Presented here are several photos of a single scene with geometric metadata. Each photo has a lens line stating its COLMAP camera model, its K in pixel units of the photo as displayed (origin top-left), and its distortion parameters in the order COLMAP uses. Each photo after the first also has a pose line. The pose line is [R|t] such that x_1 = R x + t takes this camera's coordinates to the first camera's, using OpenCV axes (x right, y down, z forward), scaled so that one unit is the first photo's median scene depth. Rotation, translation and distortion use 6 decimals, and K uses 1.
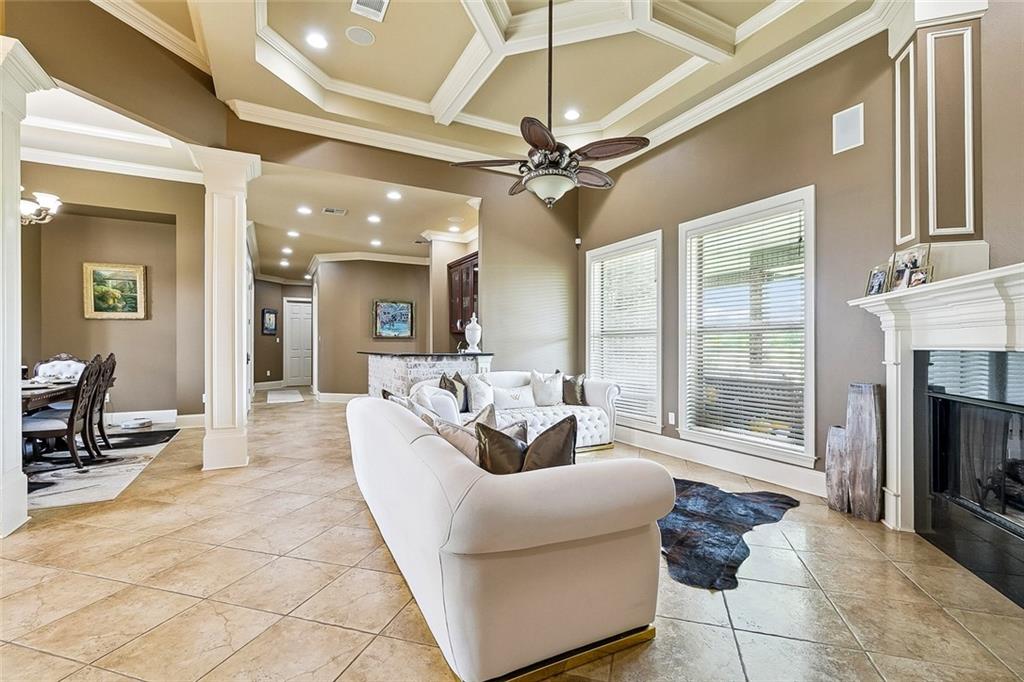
lens RADIAL K [[456.2, 0, 514.4], [0, 456.2, 341.0], [0, 0, 1]] dist [0.004889, -0.001093]
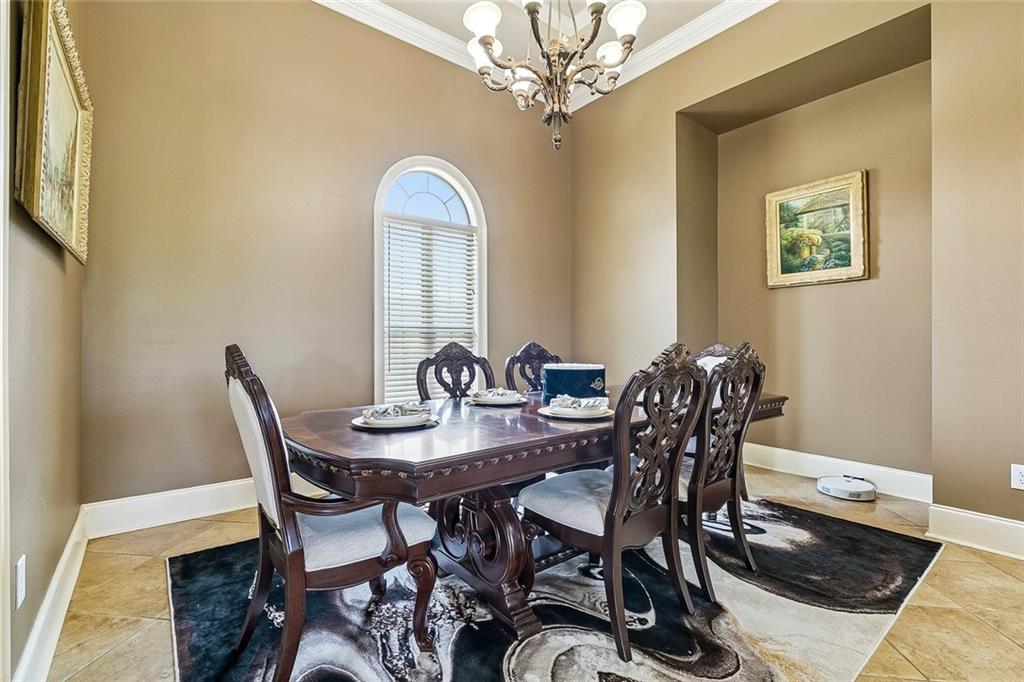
lens RADIAL K [[456.2, 0, 518.3], [0, 456.2, 344.0], [0, 0, 1]] dist [0.004889, -0.001093]
pose [[0.179948, 0.005913, -0.983658, -0.545919], [0.007358, 0.999946, 0.007357, 0.024788], [0.983649, -0.008561, 0.179895, 0.763432]]
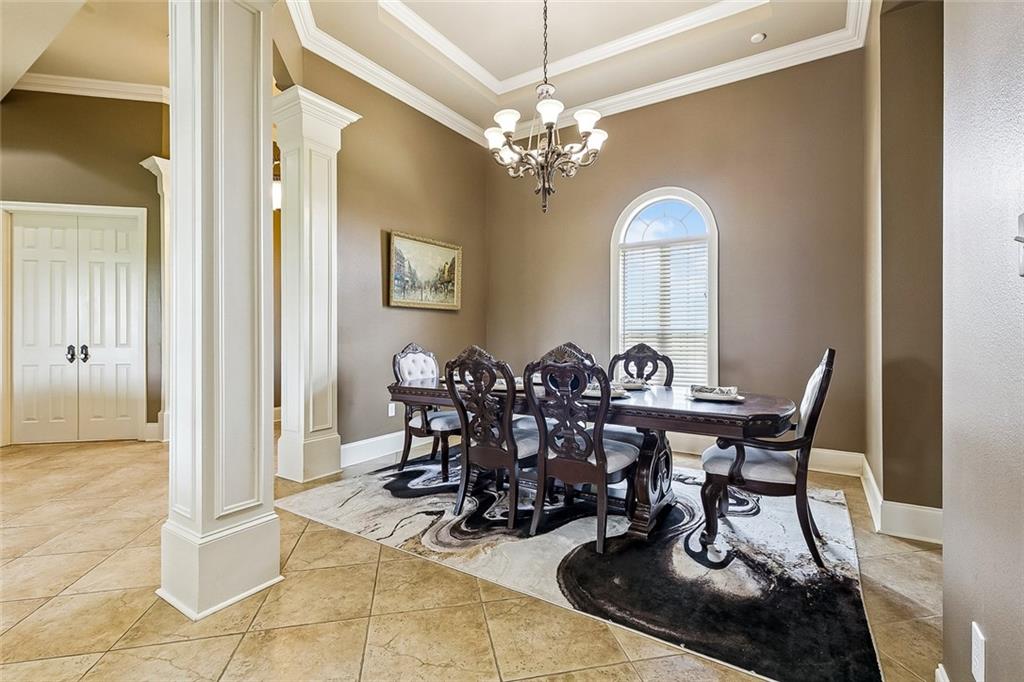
lens RADIAL K [[456.2, 0, 514.2], [0, 456.2, 336.7], [0, 0, 1]] dist [0.004889, -0.001093]
pose [[-0.877130, 0.001230, -0.480252, -0.626739], [0.006439, 0.999937, -0.009199, 0.022763], [0.480210, -0.011161, -0.877082, 1.456085]]
